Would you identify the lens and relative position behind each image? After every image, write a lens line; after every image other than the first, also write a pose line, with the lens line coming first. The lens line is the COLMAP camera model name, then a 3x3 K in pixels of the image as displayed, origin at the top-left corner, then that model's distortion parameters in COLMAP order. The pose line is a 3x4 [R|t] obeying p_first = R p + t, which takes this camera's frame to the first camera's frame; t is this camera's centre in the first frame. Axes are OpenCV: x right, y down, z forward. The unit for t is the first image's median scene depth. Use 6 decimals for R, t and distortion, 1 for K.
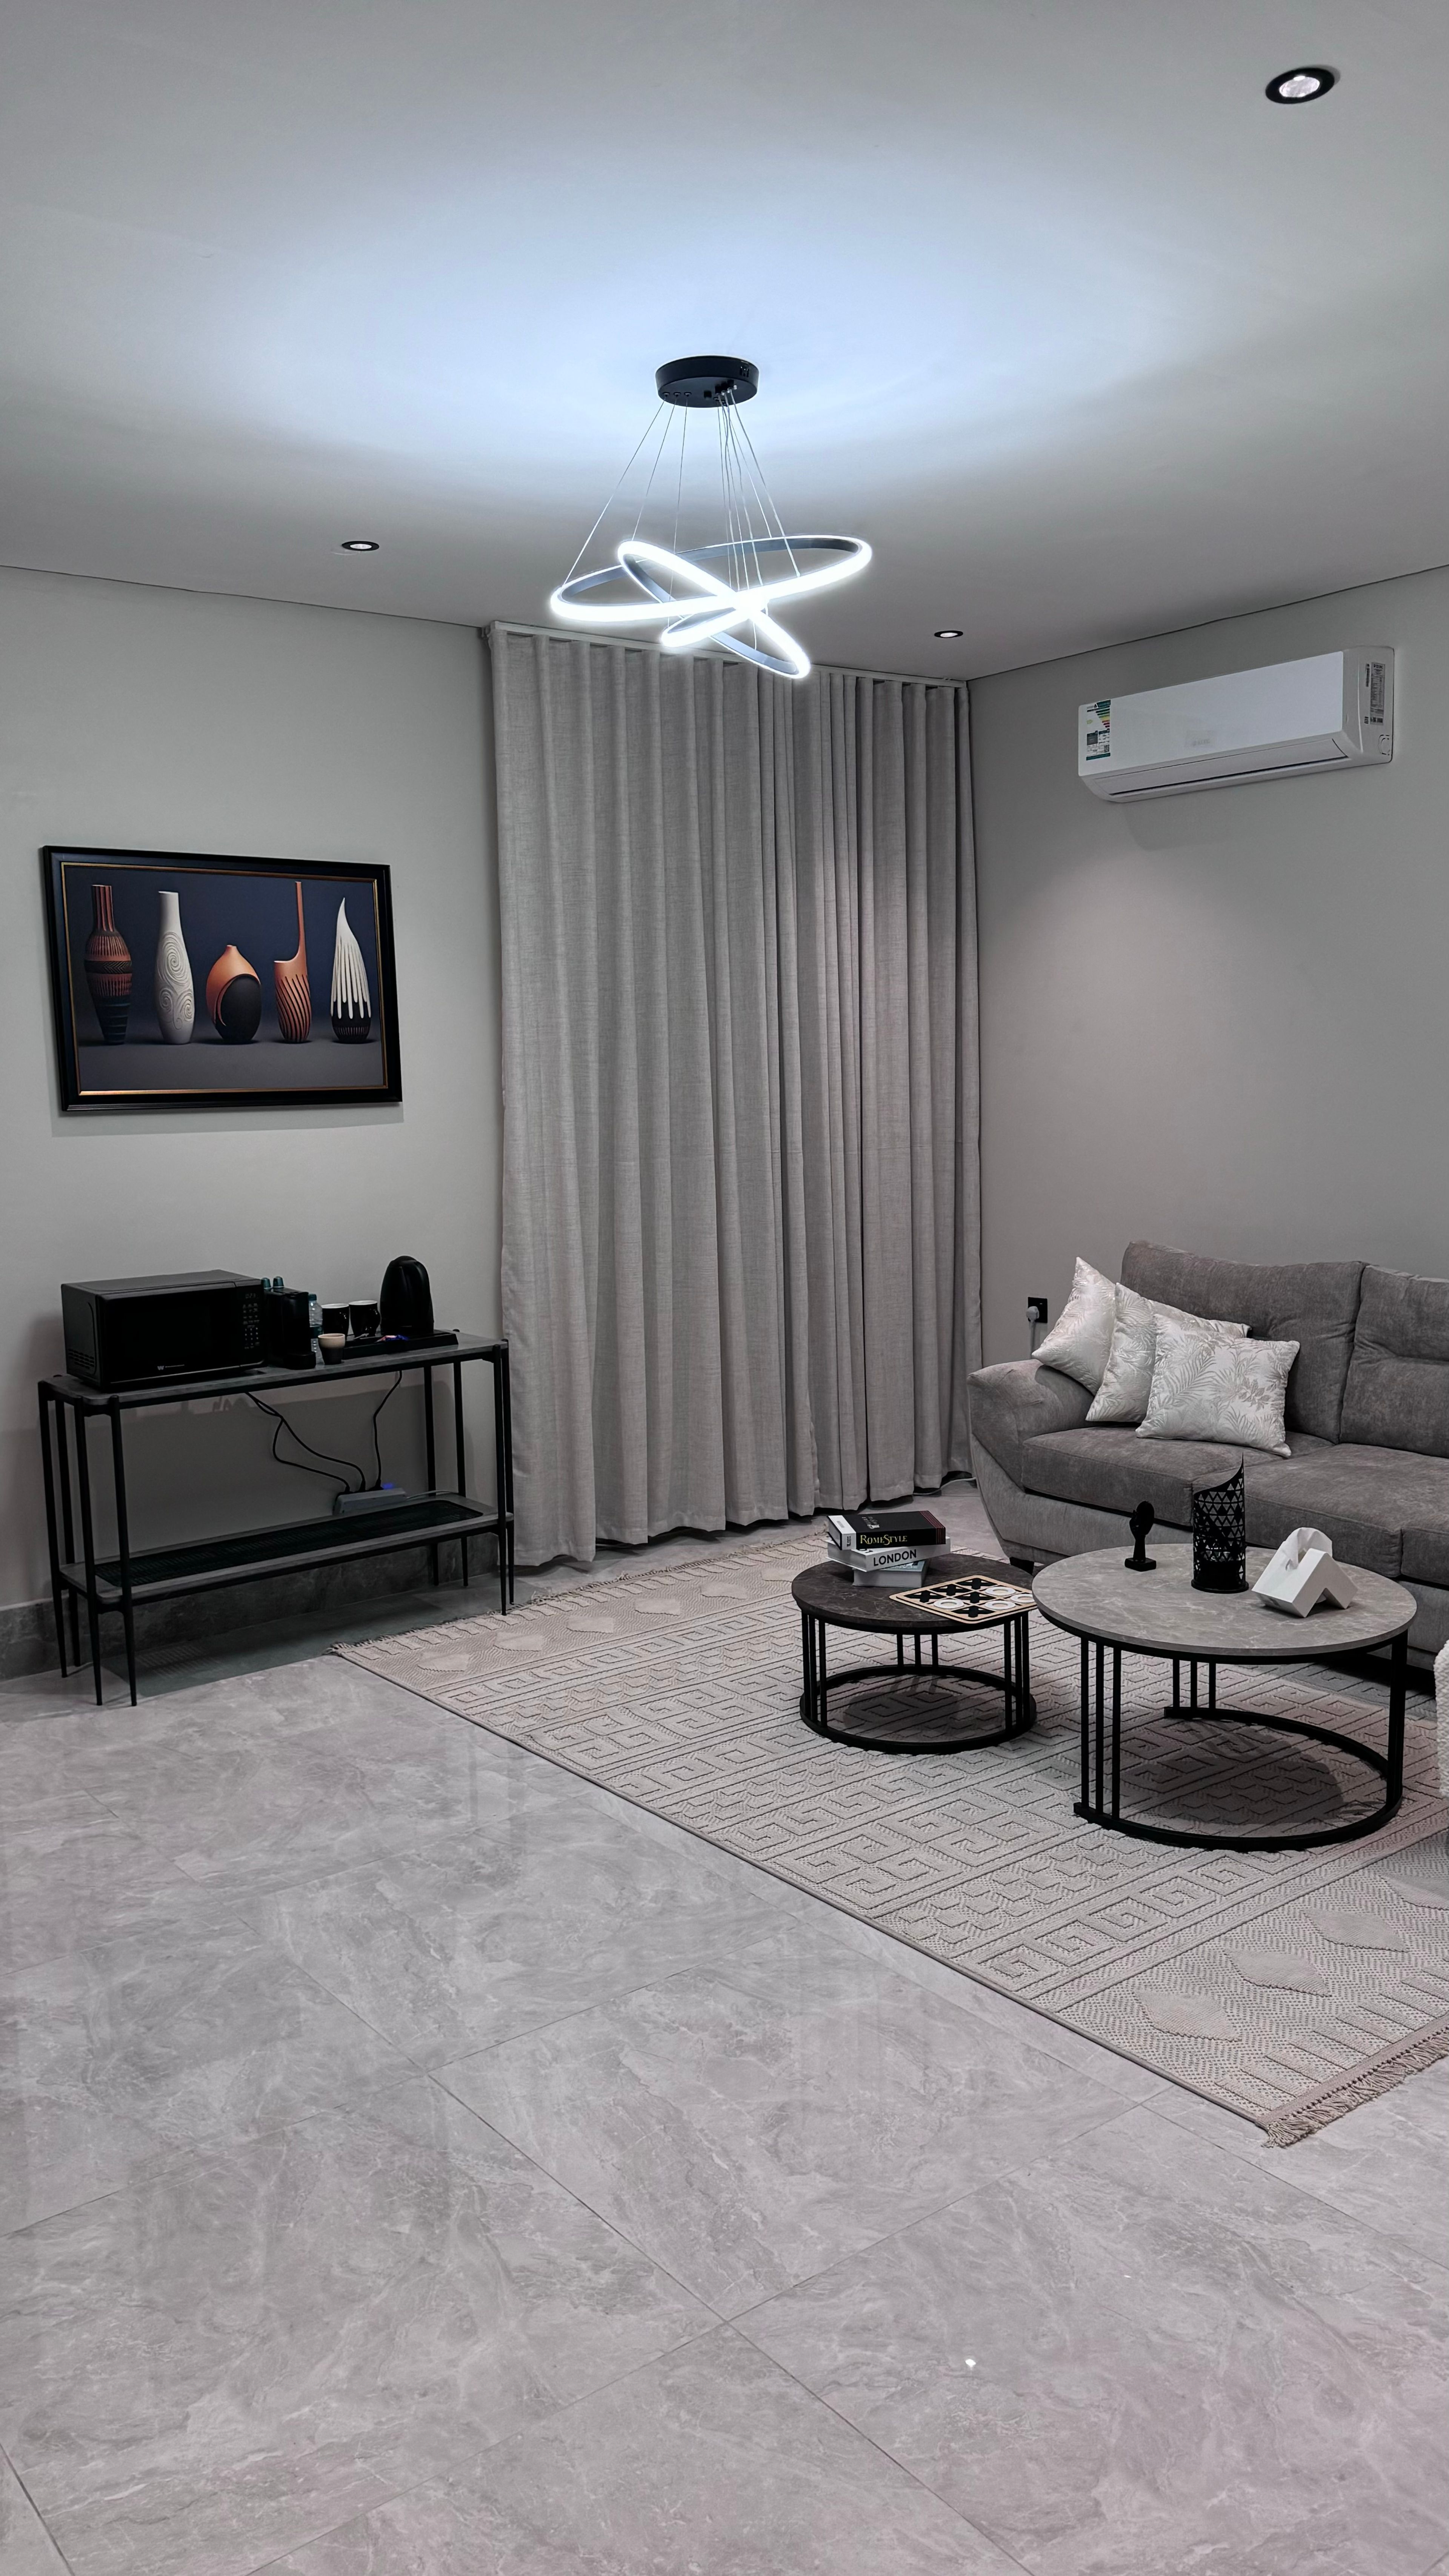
lens RADIAL K [[1875.8, 0, 708.9], [0, 1875.8, 1299.7], [0, 0, 1]] dist [0.063892, -0.036031]
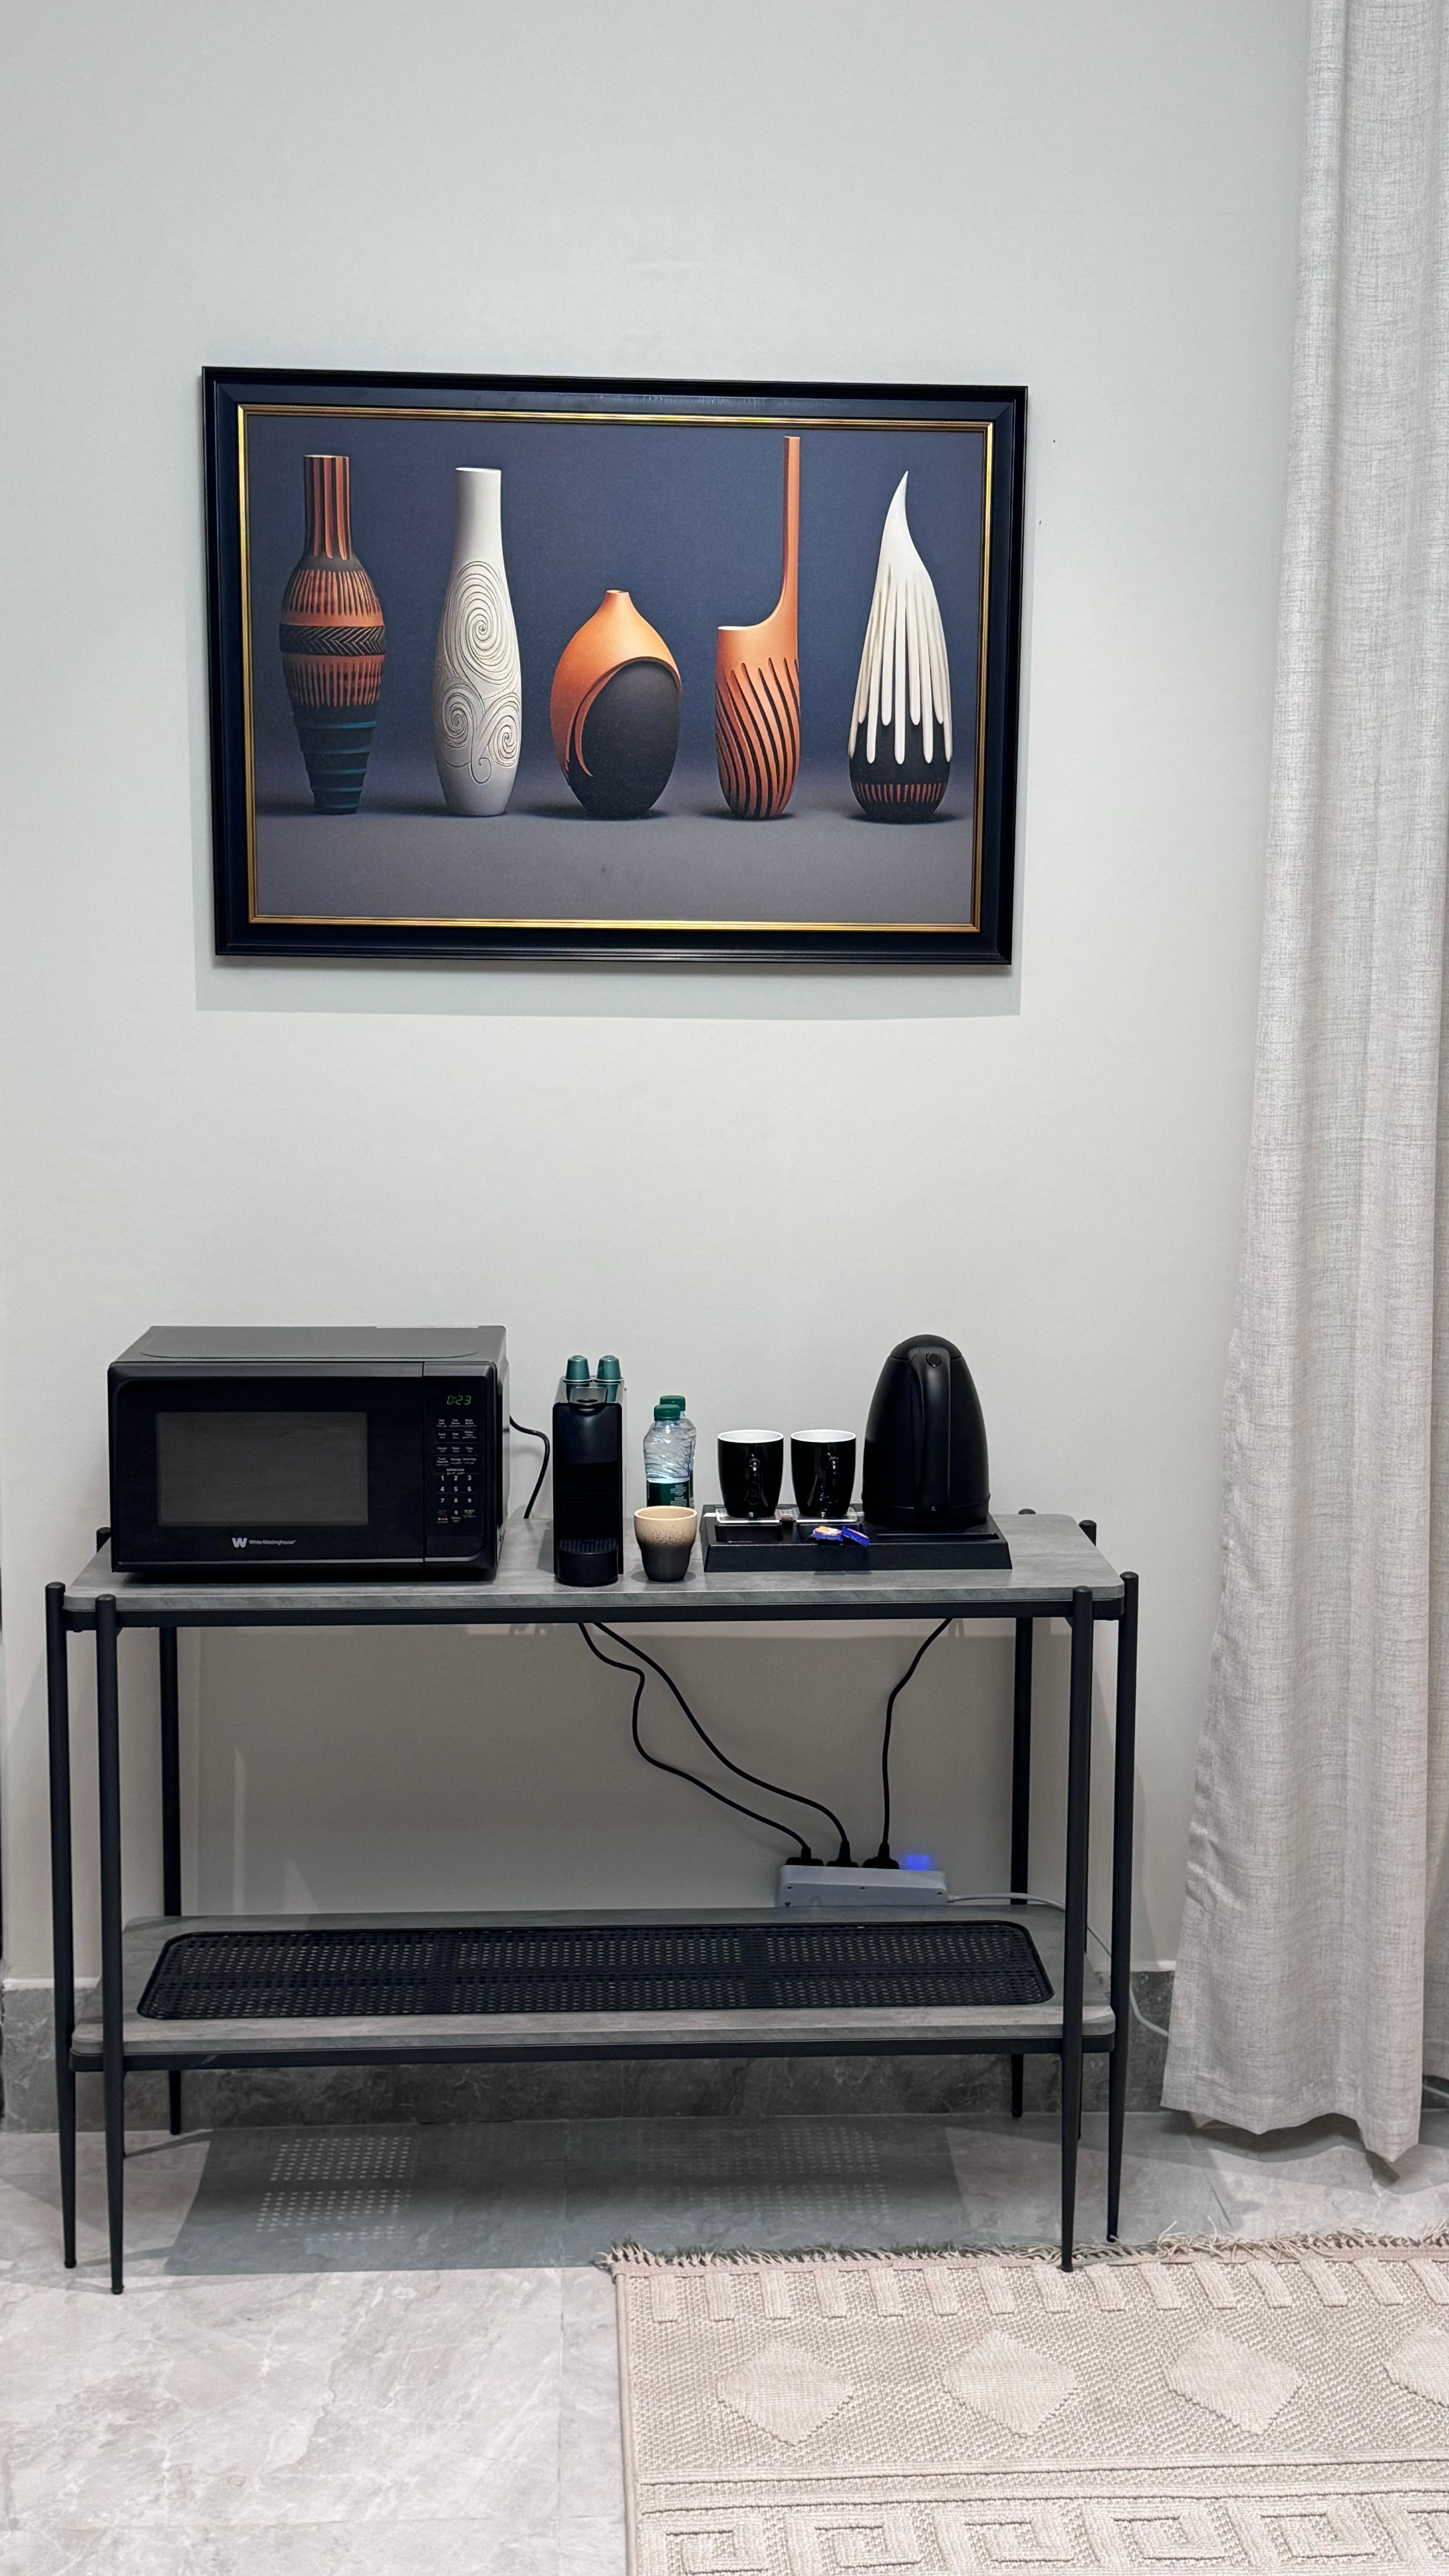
lens RADIAL K [[2858.5, 0, 724.9], [0, 2858.5, 1296.9], [0, 0, 1]] dist [0.109502, 0.000000]
pose [[0.822802, 0.105004, -0.558544, 0.154452], [-0.098915, 0.994243, 0.041200, -0.054612], [0.559654, 0.021349, 0.828451, 0.461198]]
